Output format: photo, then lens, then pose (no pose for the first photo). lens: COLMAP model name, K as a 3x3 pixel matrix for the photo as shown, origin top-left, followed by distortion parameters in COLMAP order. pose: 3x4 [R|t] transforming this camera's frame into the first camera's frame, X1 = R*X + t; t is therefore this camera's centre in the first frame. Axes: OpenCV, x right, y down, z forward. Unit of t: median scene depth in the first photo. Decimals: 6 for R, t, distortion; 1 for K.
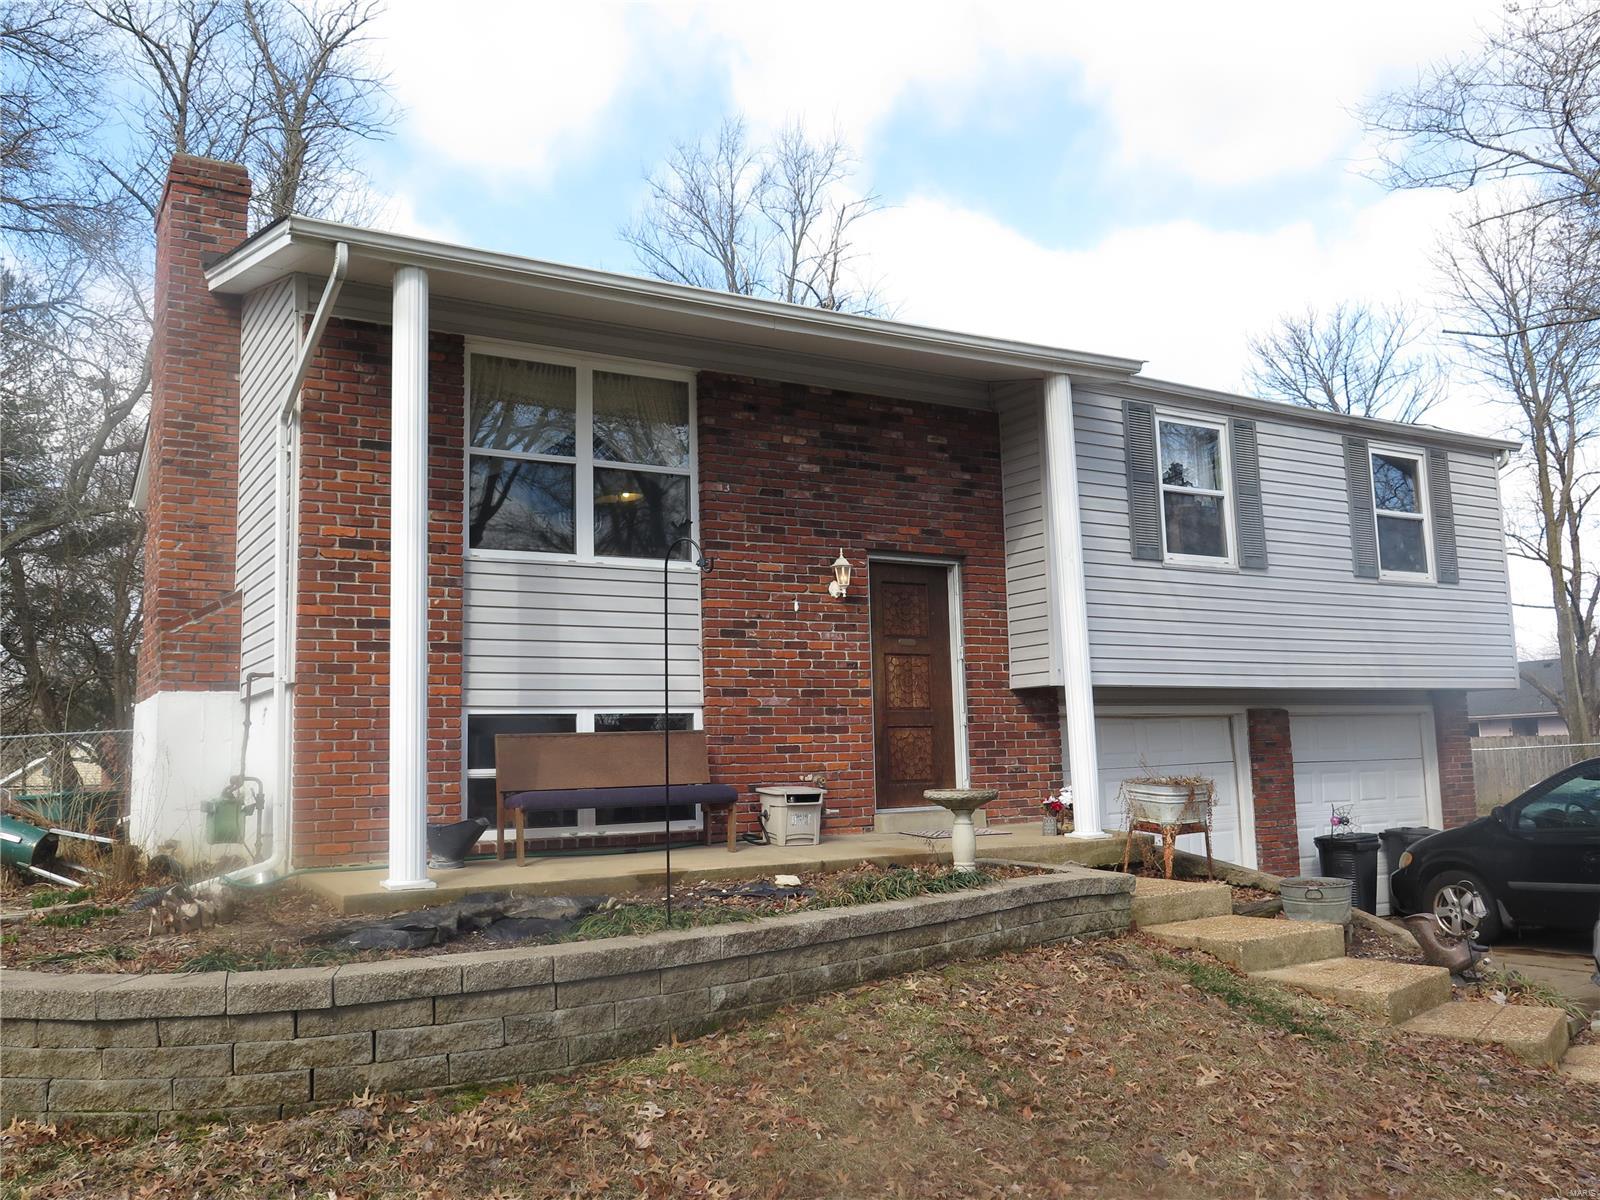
lens RADIAL K [[1326.8, 0, 800.0], [0, 1326.8, 600.0], [0, 0, 1]] dist [-0.000350, -0.004425]
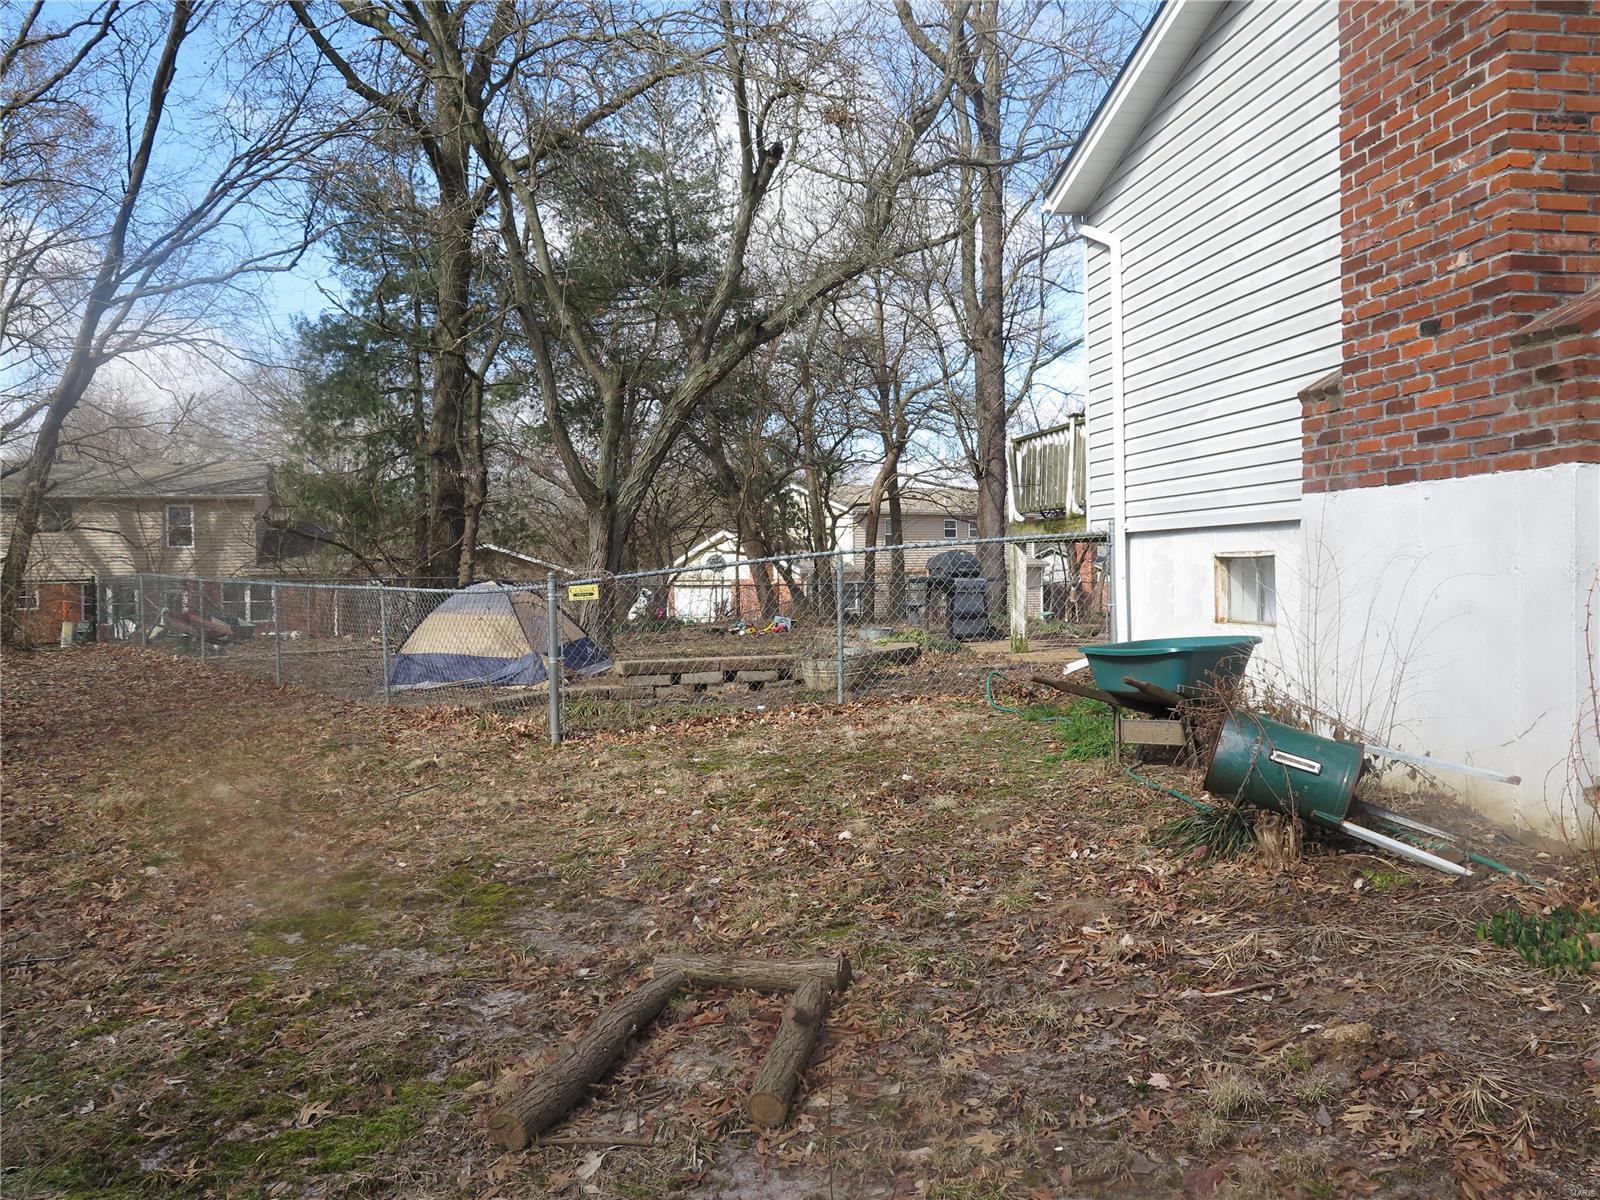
lens RADIAL K [[1326.8, 0, 800.0], [0, 1326.8, 600.0], [0, 0, 1]] dist [-0.000350, -0.004425]
pose [[0.923235, 0.022597, -0.383571, -0.528299], [0.034203, 0.989473, 0.140617, 0.039185], [0.382711, -0.142942, 0.912743, 0.440926]]
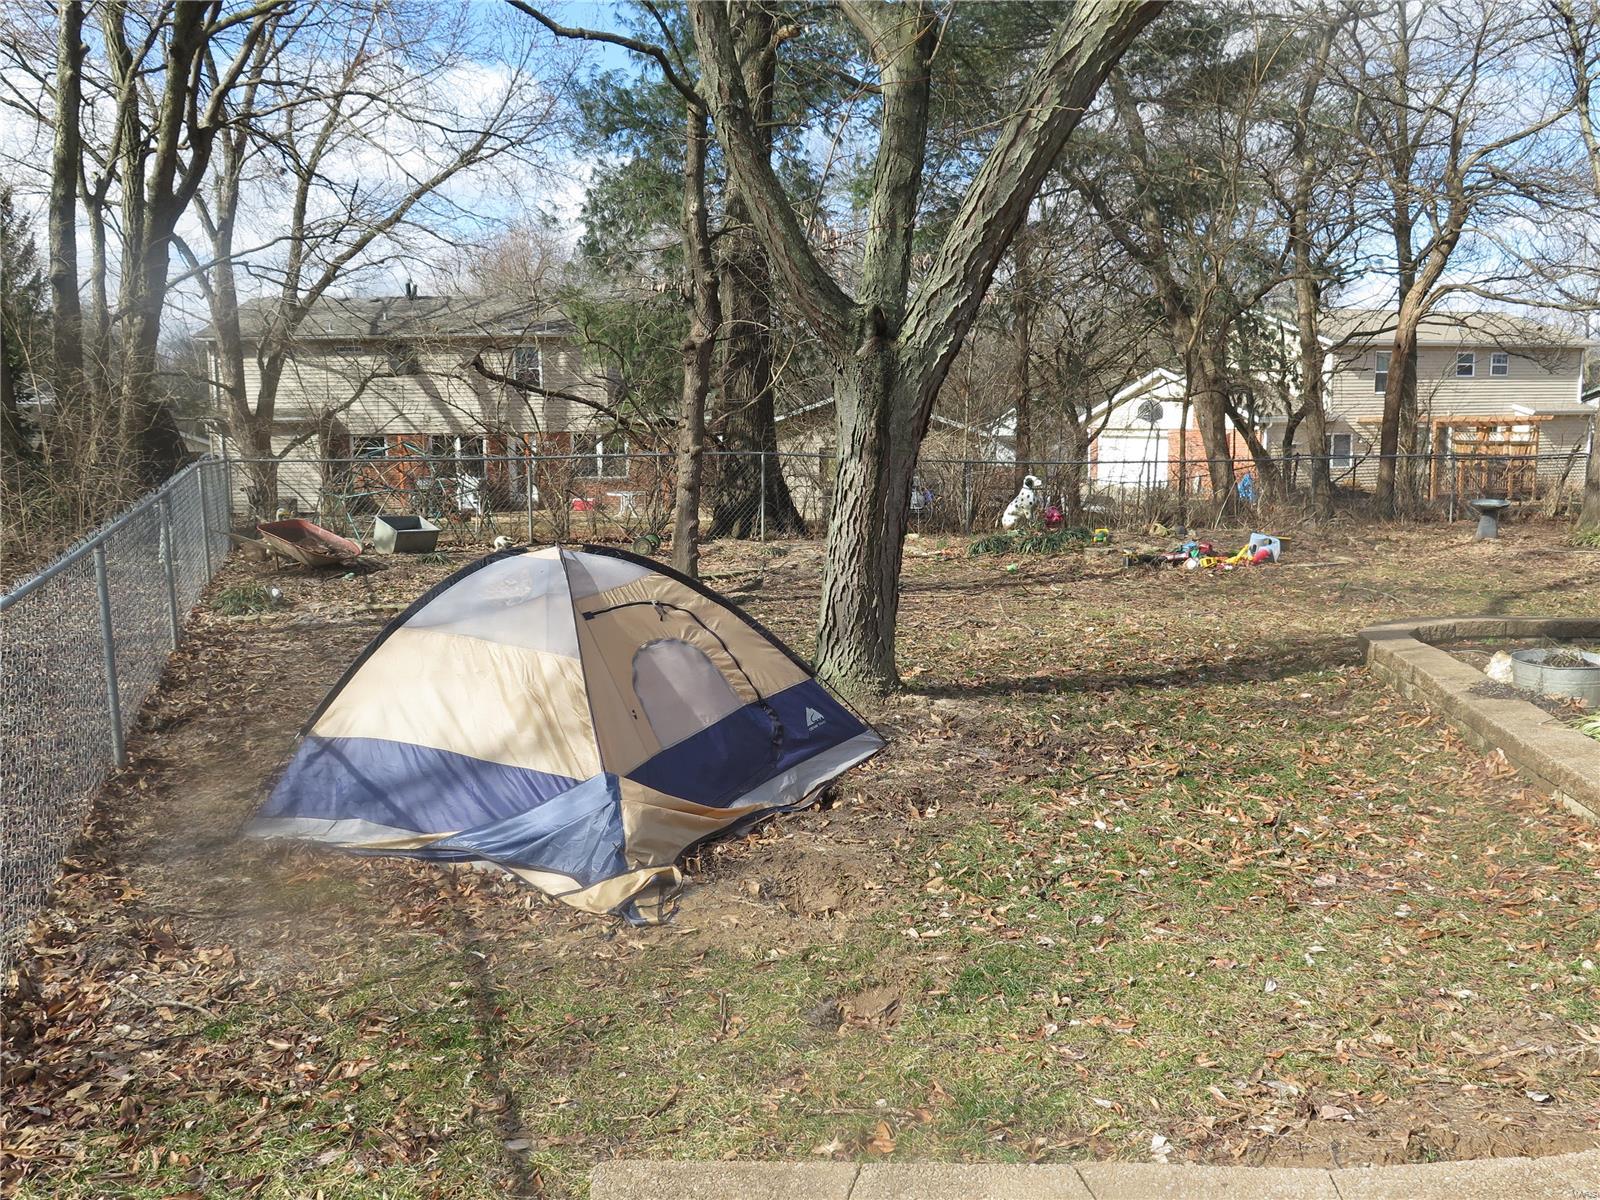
lens RADIAL K [[1326.8, 0, 800.0], [0, 1326.8, 600.0], [0, 0, 1]] dist [-0.000350, -0.004425]
pose [[0.756424, 0.111381, -0.644529, -0.644961], [0.066865, 0.967064, 0.245593, 0.056263], [0.650655, -0.228869, 0.724063, 0.676649]]
